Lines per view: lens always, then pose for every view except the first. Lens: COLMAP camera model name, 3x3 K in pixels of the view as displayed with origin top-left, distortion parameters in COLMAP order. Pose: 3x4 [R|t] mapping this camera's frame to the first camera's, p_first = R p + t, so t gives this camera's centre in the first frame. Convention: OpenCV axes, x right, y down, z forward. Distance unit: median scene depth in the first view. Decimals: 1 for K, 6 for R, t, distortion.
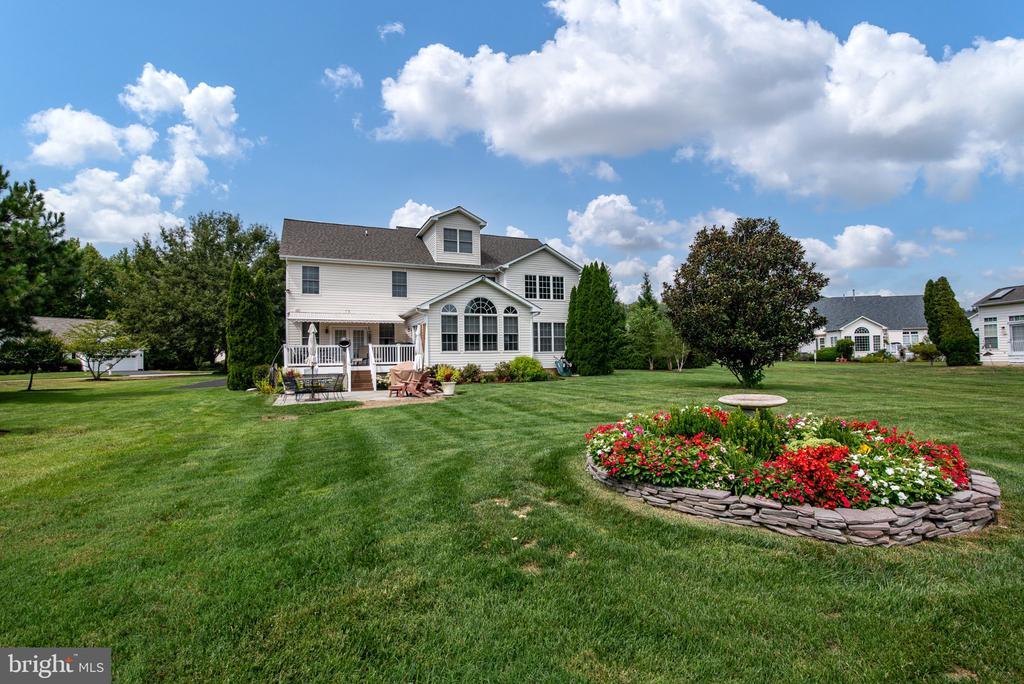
lens RADIAL K [[482.4, 0, 512.0], [0, 482.4, 342.0], [0, 0, 1]] dist [-0.000752, -0.000115]
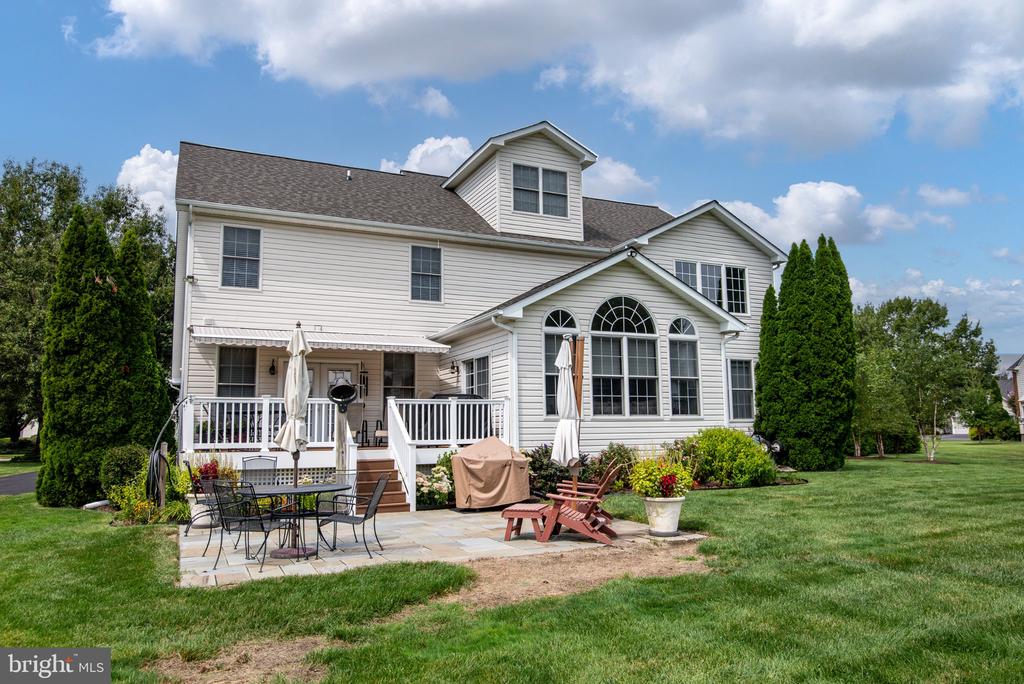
lens RADIAL K [[728.0, 0, 512.0], [0, 728.0, 342.0], [0, 0, 1]] dist [0.010458, 0.003408]
pose [[0.999391, 0.008909, 0.033747, -0.186309], [-0.005766, 0.995732, -0.092107, 0.013108], [-0.034423, 0.091857, 0.995177, 0.317099]]
